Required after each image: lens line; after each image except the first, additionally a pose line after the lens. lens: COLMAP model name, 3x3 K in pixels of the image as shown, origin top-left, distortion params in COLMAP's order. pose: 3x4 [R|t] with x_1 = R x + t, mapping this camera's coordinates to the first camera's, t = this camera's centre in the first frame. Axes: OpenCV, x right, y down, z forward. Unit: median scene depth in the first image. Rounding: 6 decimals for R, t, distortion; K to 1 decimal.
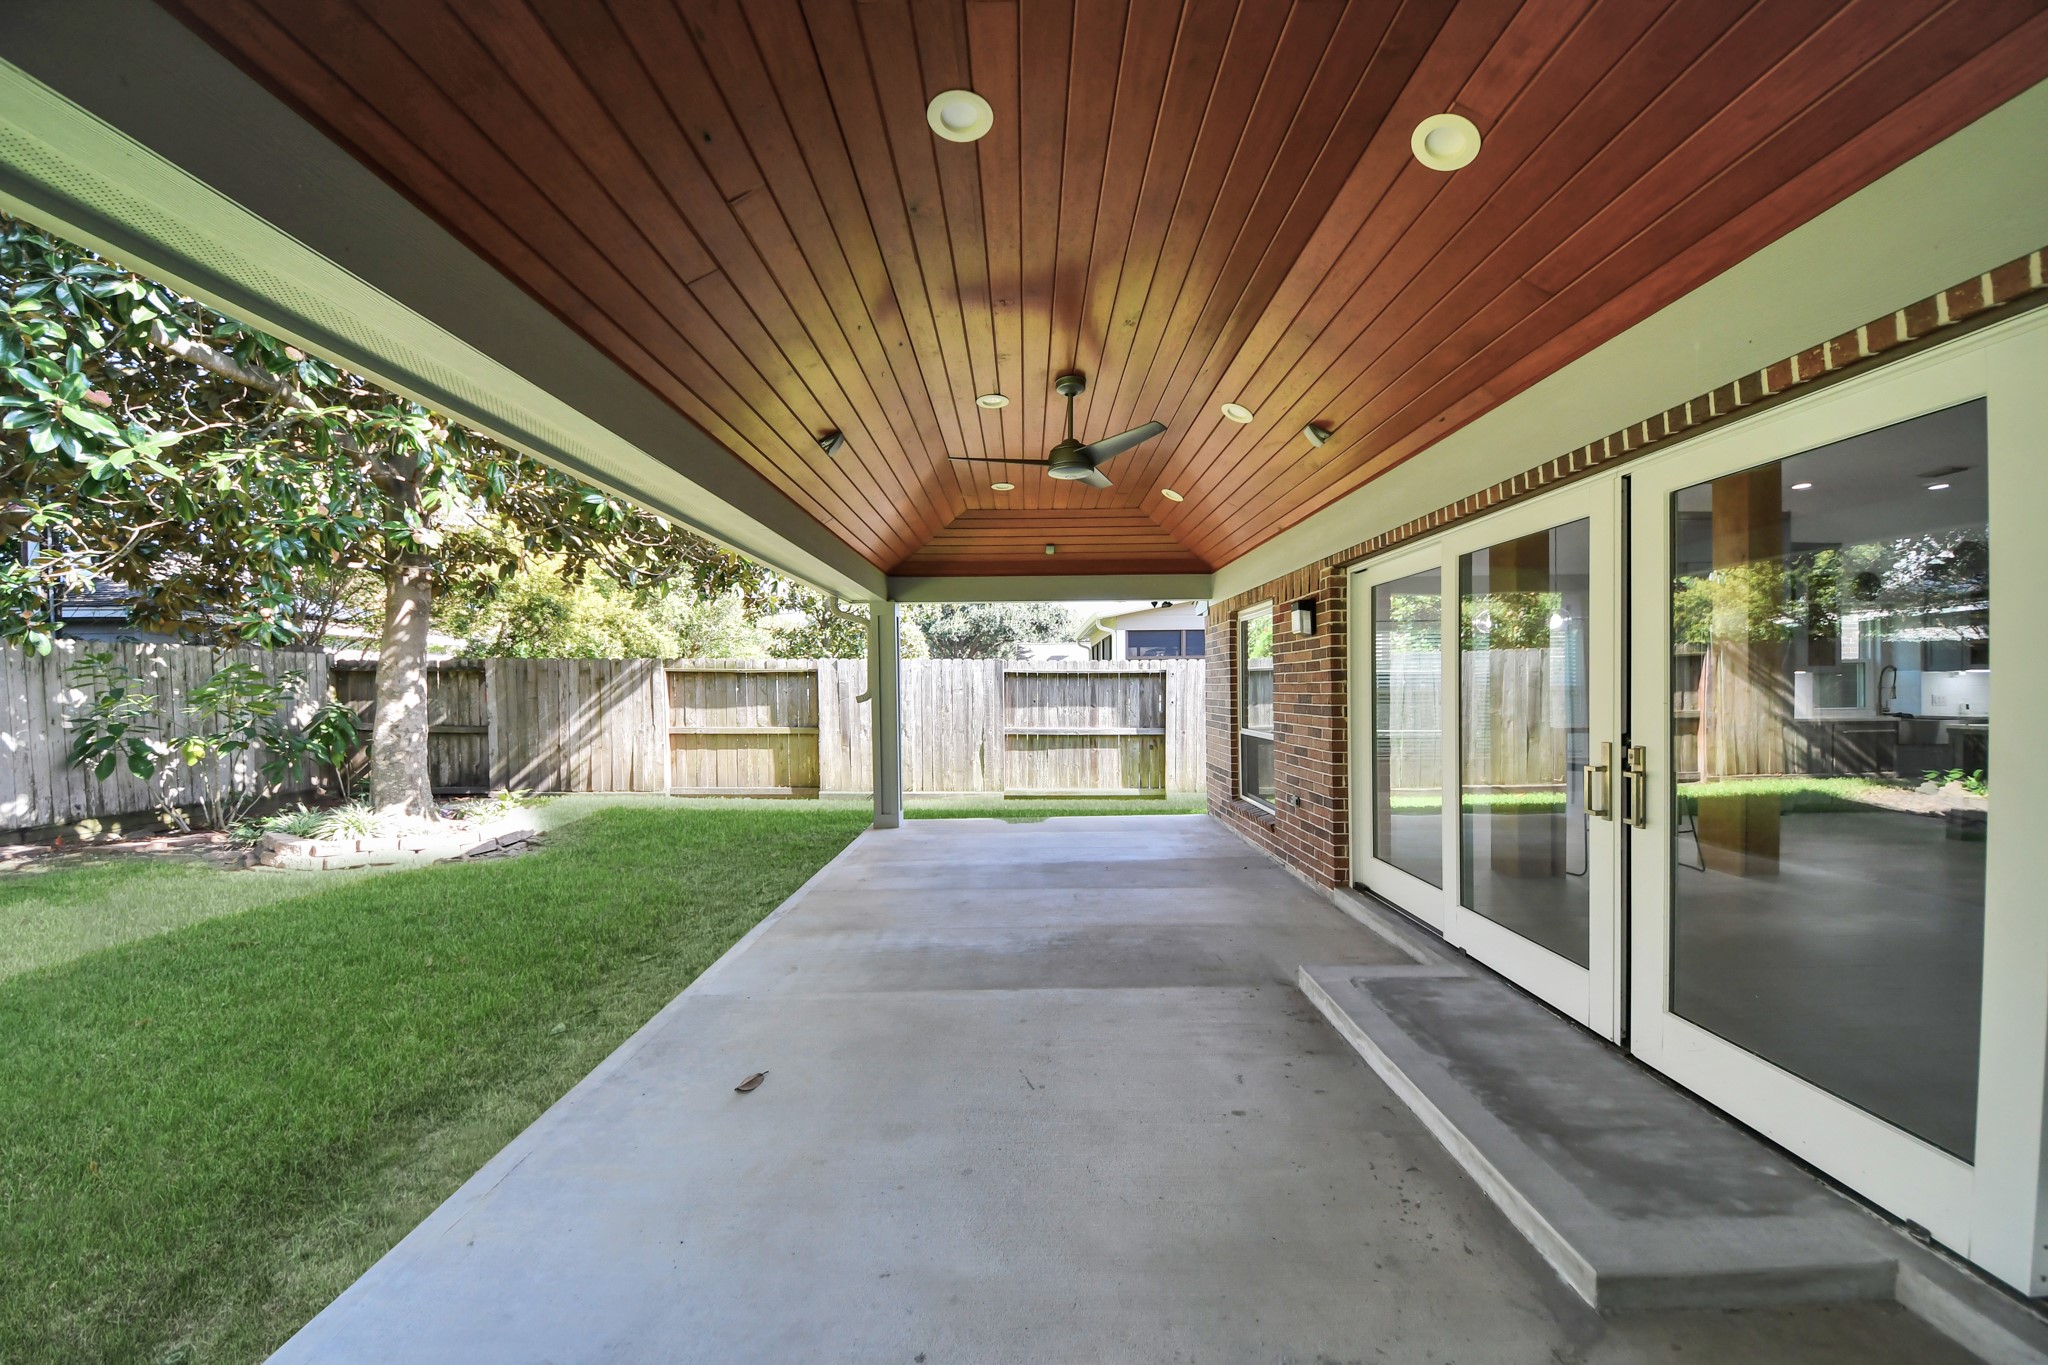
lens RADIAL K [[699.2, 0, 1025.3], [0, 699.2, 706.3], [0, 0, 1]] dist [0.002501, -0.007040]
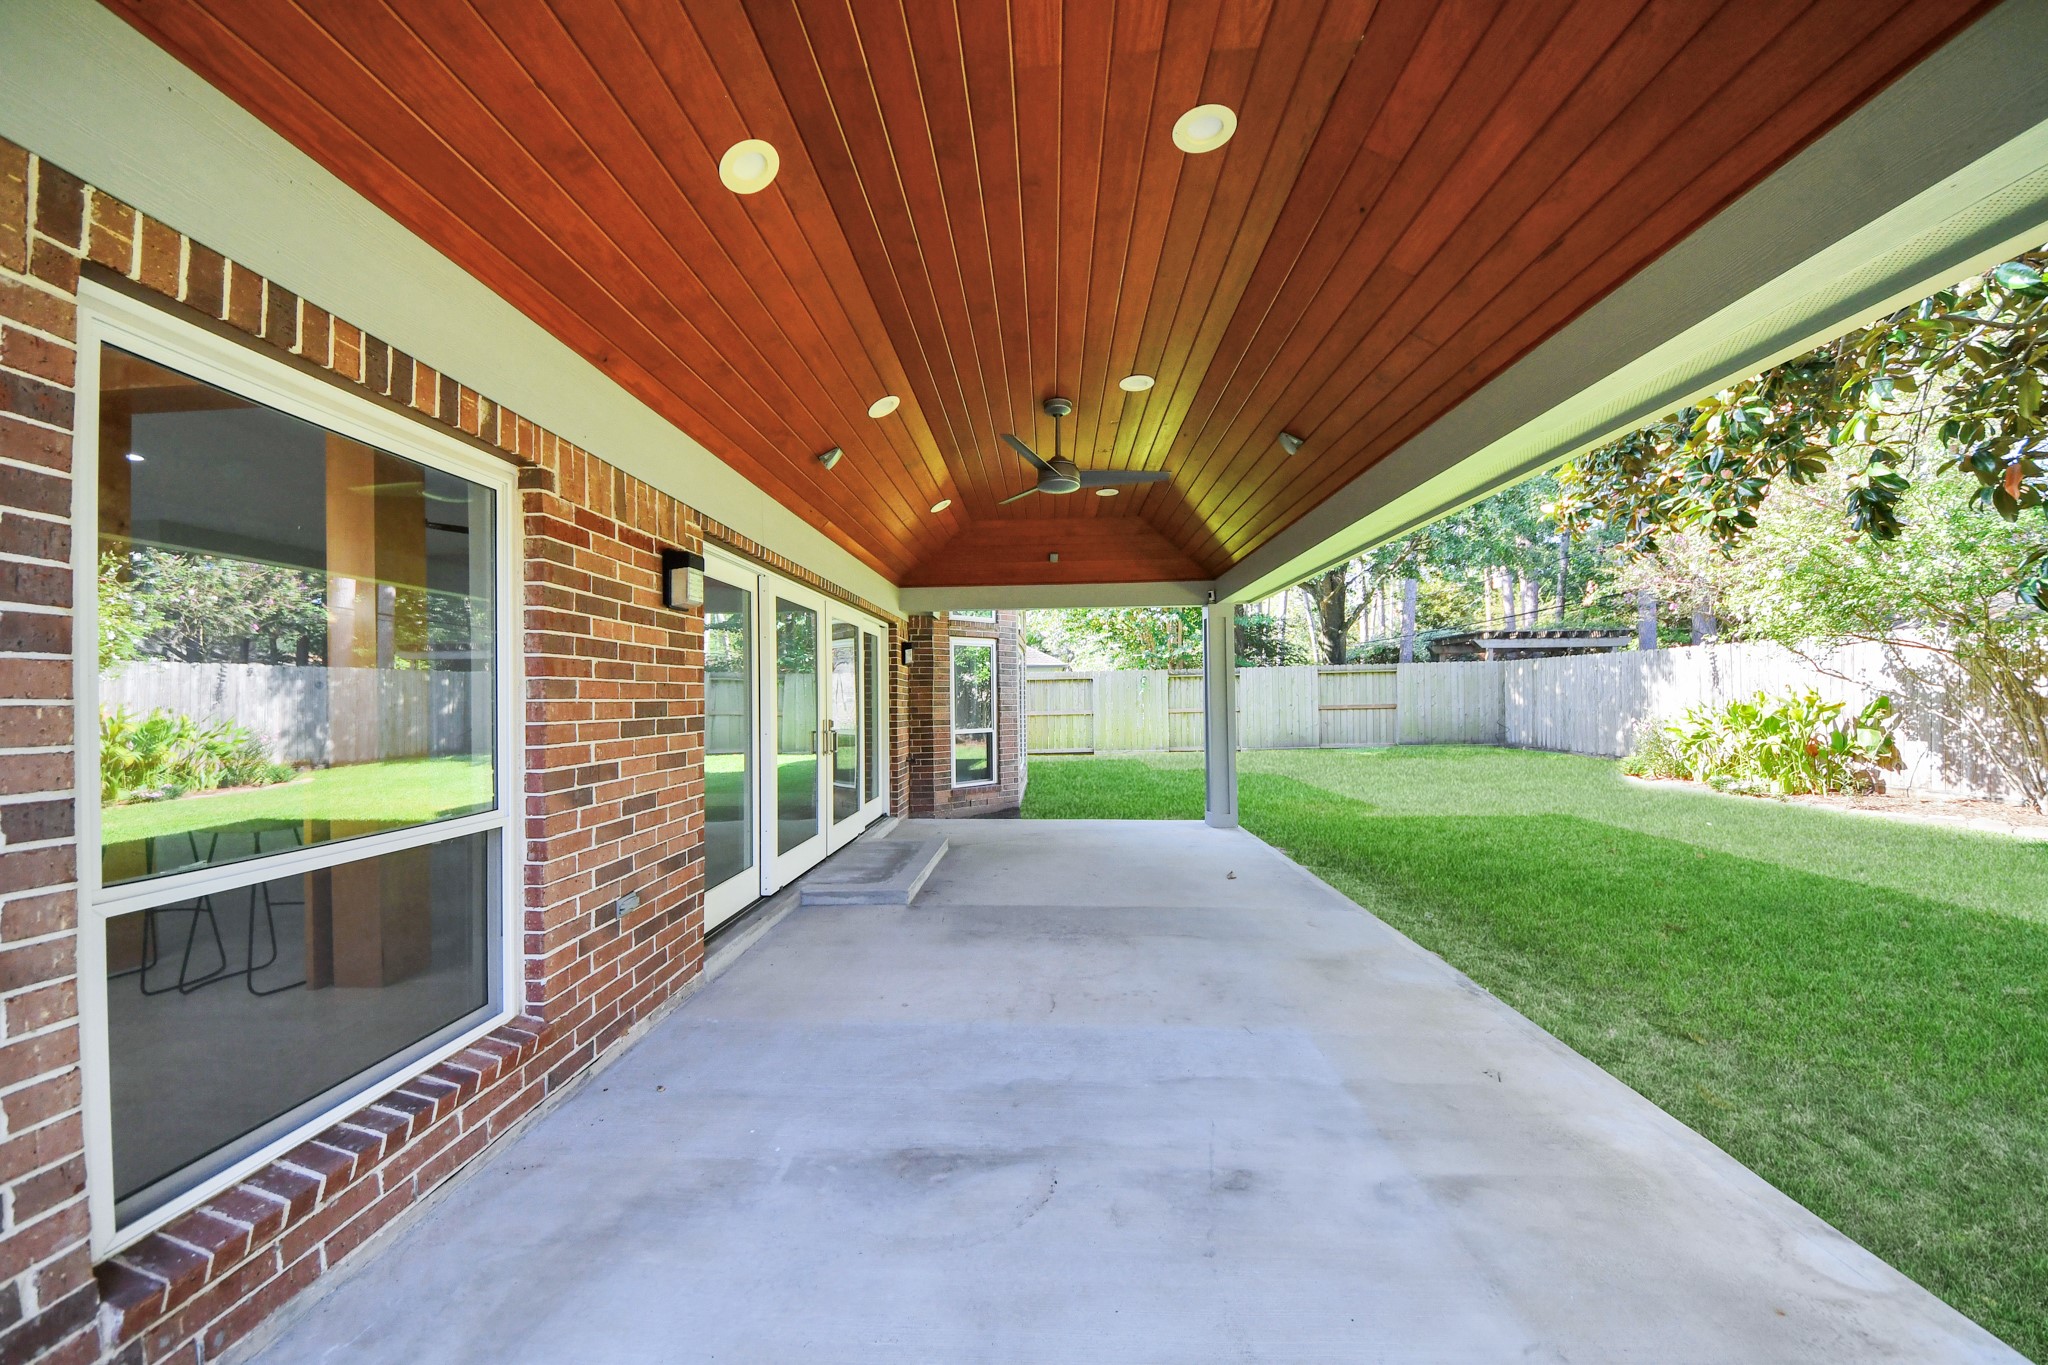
lens RADIAL K [[726.0, 0, 1020.6], [0, 726.0, 698.4], [0, 0, 1]] dist [0.027995, -0.018555]
pose [[-0.998912, 0.024482, 0.039684, 0.106230], [0.025491, 0.999360, 0.025109, -0.043974], [-0.039044, 0.026093, -0.998897, 2.576963]]
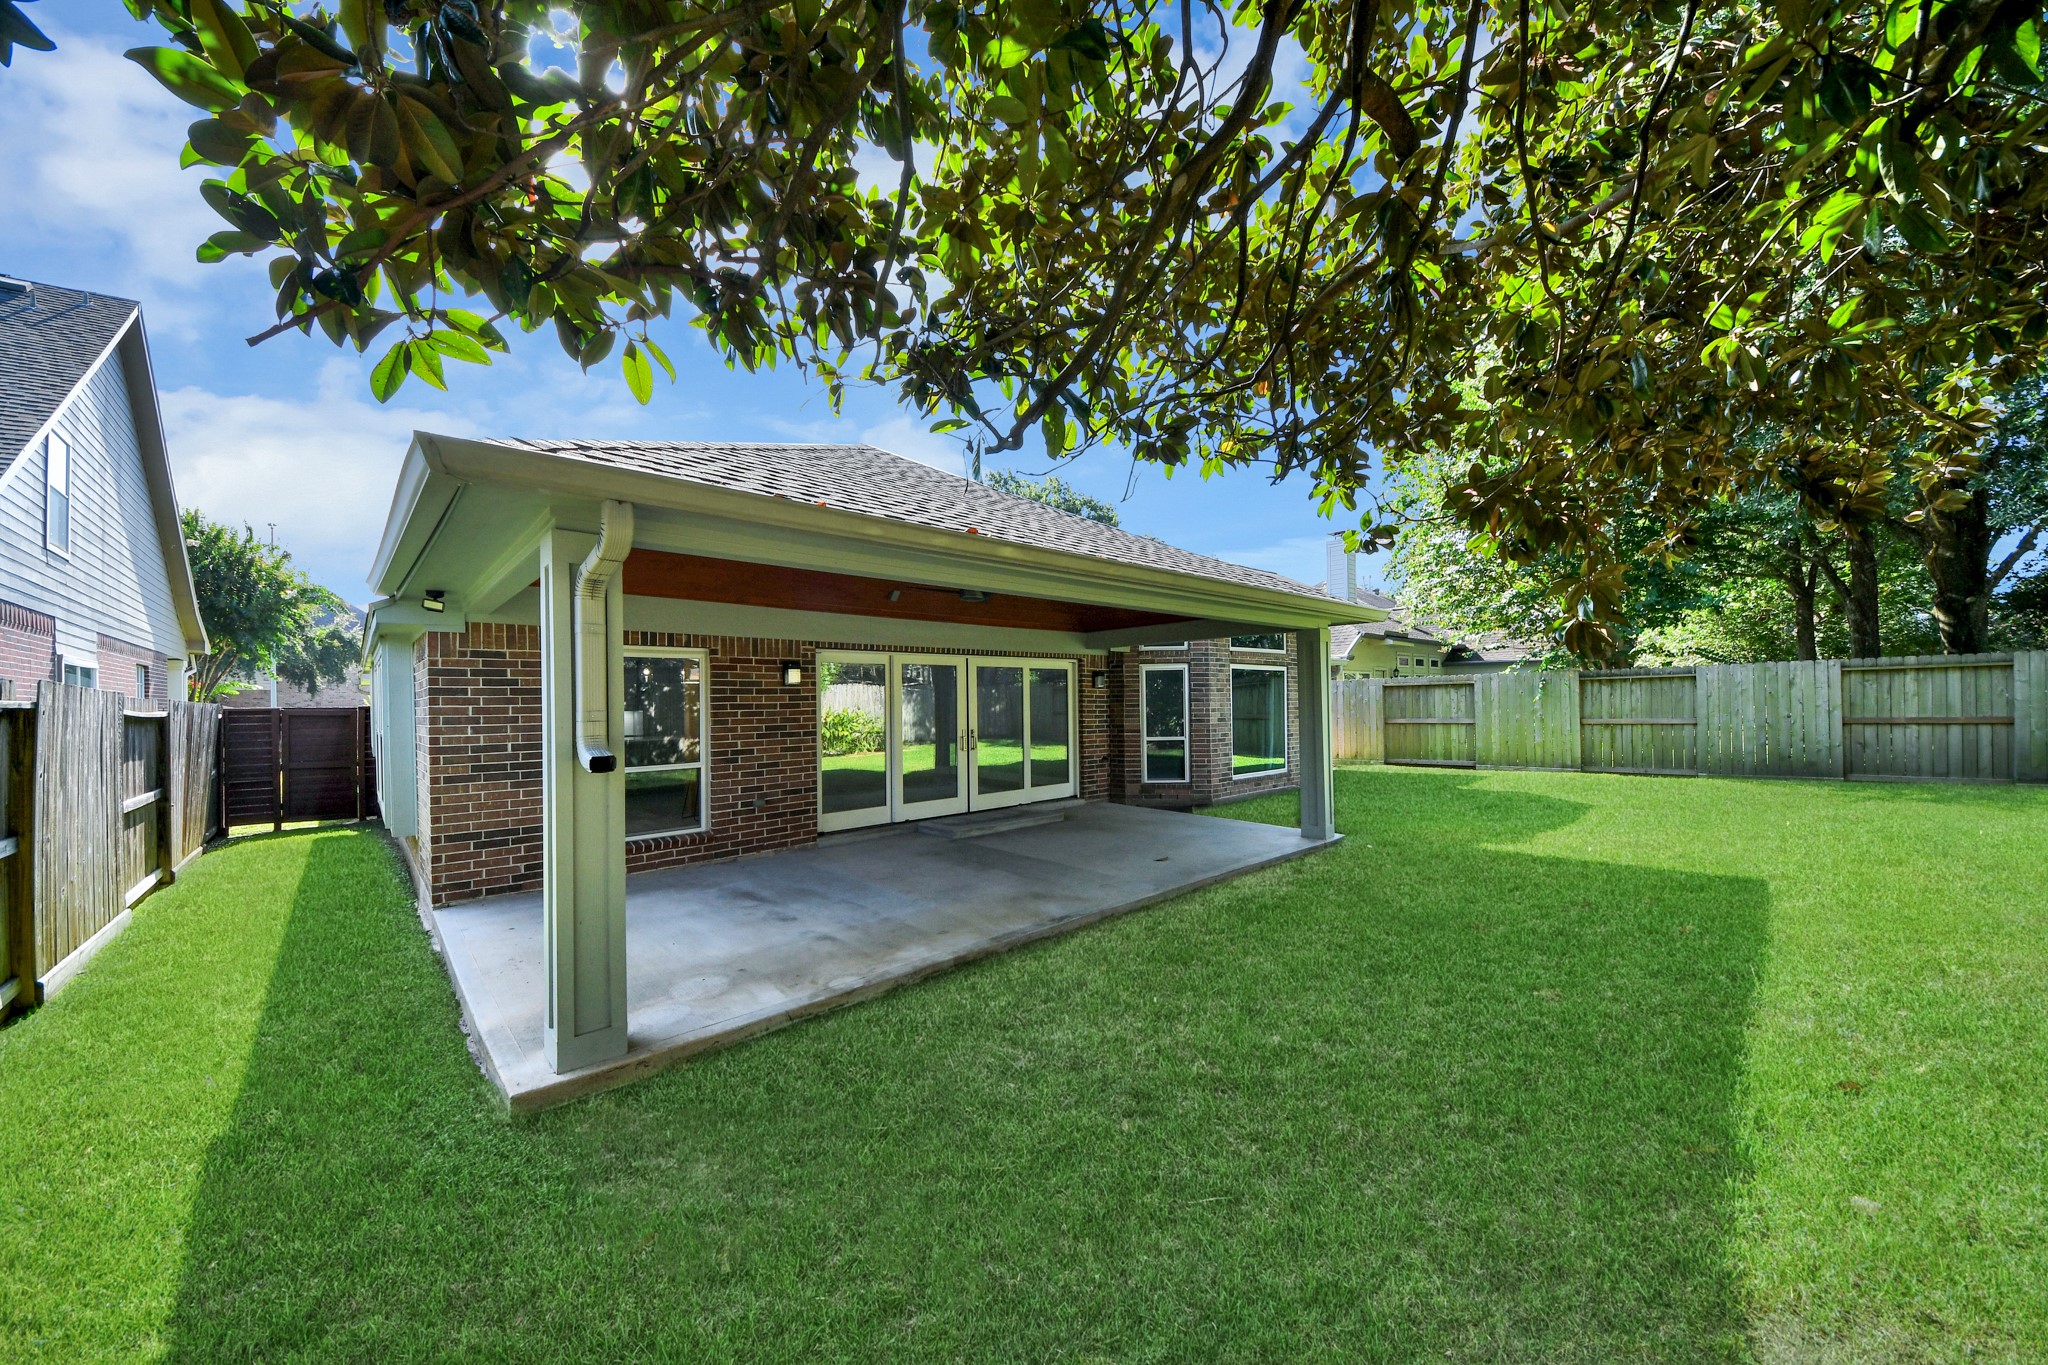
lens RADIAL K [[726.0, 0, 1020.6], [0, 726.0, 698.4], [0, 0, 1]] dist [0.027995, -0.018555]
pose [[-0.679985, 0.027371, 0.732715, -1.688703], [0.043844, 0.999033, 0.003369, -0.088422], [-0.731914, 0.034416, -0.680527, 2.671752]]
